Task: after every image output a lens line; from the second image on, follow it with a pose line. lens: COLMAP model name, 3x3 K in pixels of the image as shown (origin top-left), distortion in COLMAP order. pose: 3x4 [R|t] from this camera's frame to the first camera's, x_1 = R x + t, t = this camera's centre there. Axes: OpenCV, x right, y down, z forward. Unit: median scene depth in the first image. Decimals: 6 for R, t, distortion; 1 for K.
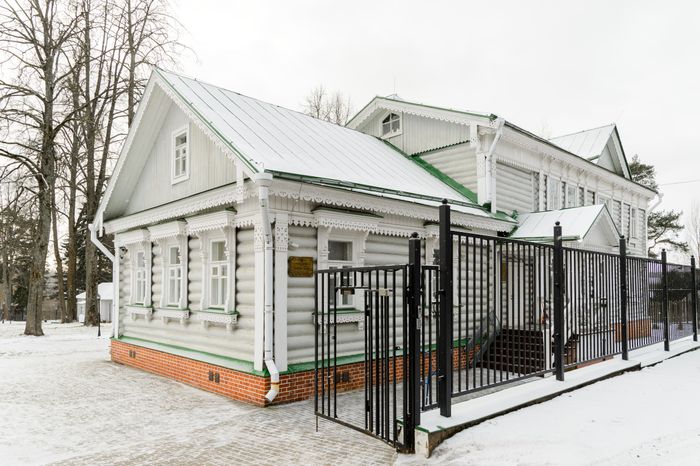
lens RADIAL K [[489.5, 0, 350.0], [0, 489.5, 233.0], [0, 0, 1]] dist [-0.000804, -0.000841]
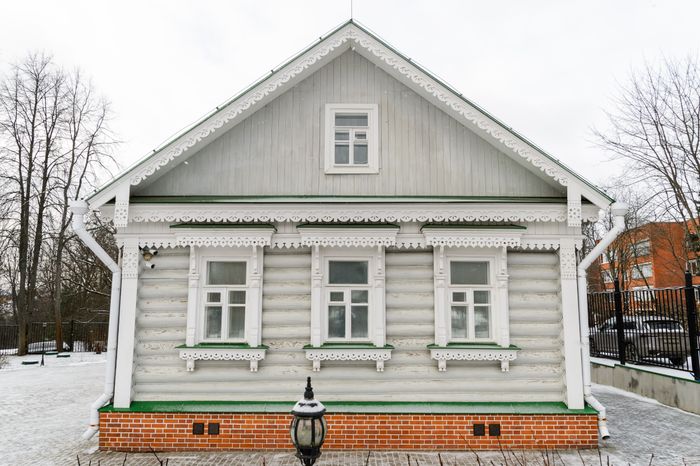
lens RADIAL K [[489.5, 0, 350.0], [0, 489.5, 233.0], [0, 0, 1]] dist [-0.000804, -0.000841]
pose [[0.703032, 0.130751, 0.699035, -0.842750], [-0.075439, 0.991118, -0.109513, 0.063976], [-0.707145, 0.024256, 0.706652, 0.472281]]
